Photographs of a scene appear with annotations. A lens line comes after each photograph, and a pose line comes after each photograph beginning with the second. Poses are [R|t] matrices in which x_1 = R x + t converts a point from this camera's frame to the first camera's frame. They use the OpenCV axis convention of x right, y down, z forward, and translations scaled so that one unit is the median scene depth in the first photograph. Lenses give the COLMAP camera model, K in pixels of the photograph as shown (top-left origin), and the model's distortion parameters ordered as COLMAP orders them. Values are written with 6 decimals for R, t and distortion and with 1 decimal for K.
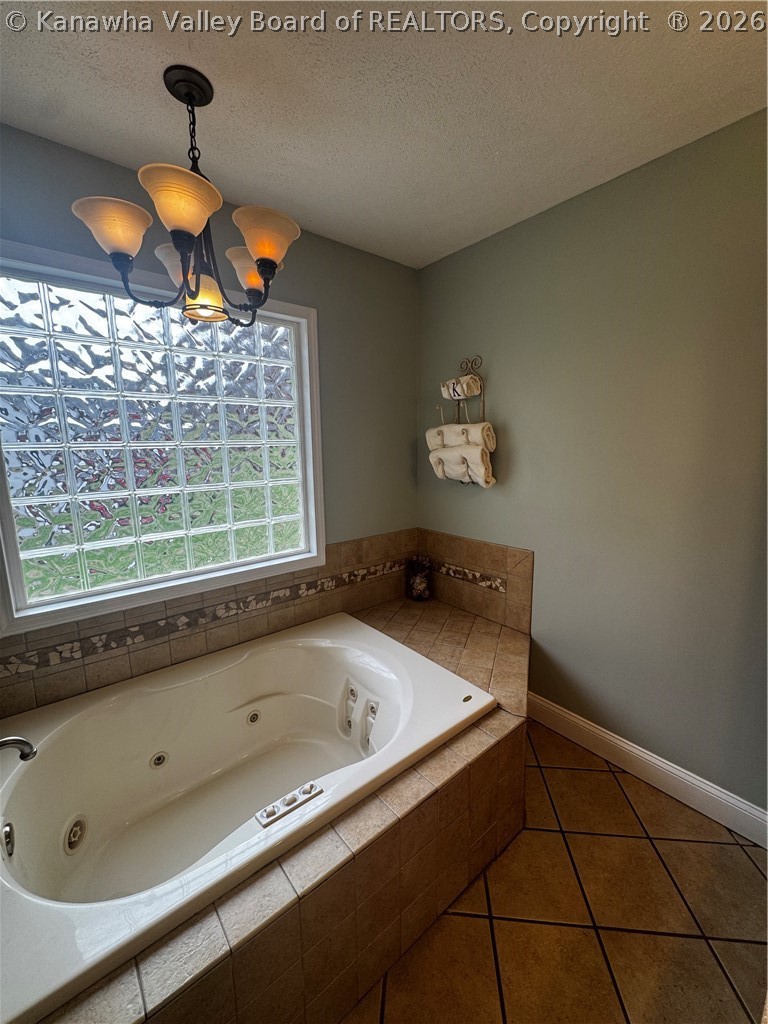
lens RADIAL K [[407.6, 0, 384.0], [0, 407.6, 512.0], [0, 0, 1]] dist [-0.001077, -0.000187]
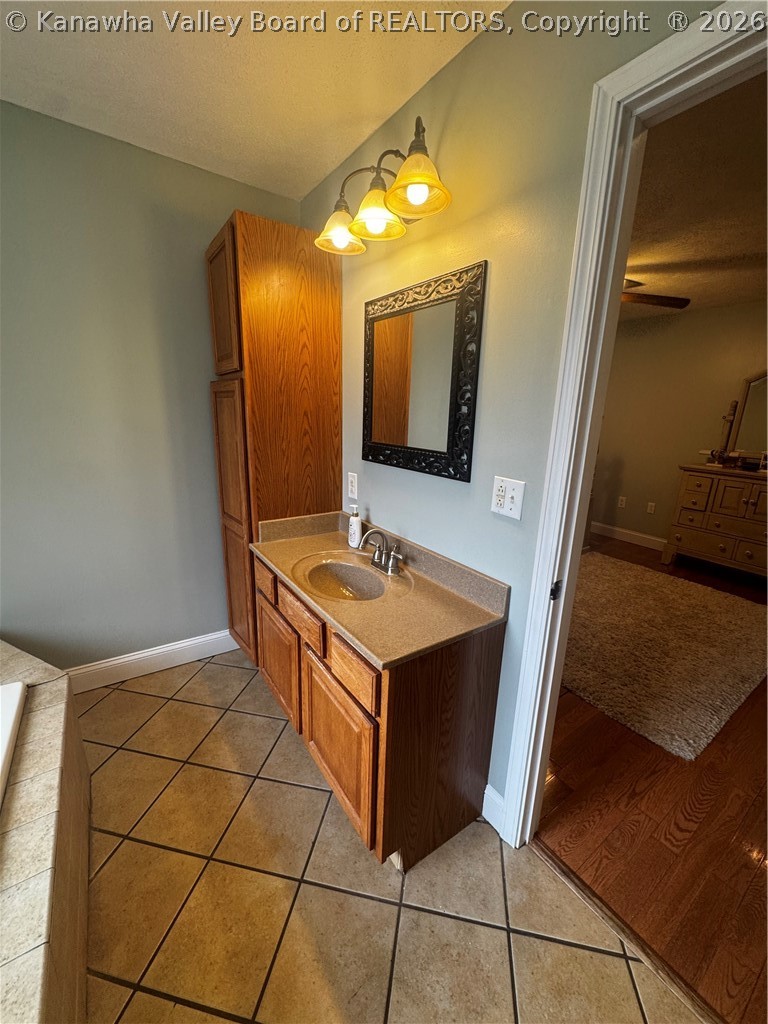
lens RADIAL K [[407.6, 0, 384.0], [0, 407.6, 512.0], [0, 0, 1]] dist [-0.001077, -0.000187]
pose [[0.093506, -0.227678, 0.969236, -0.452983], [0.131952, 0.967748, 0.214598, 0.016171], [-0.986836, 0.107827, 0.120533, 0.085920]]
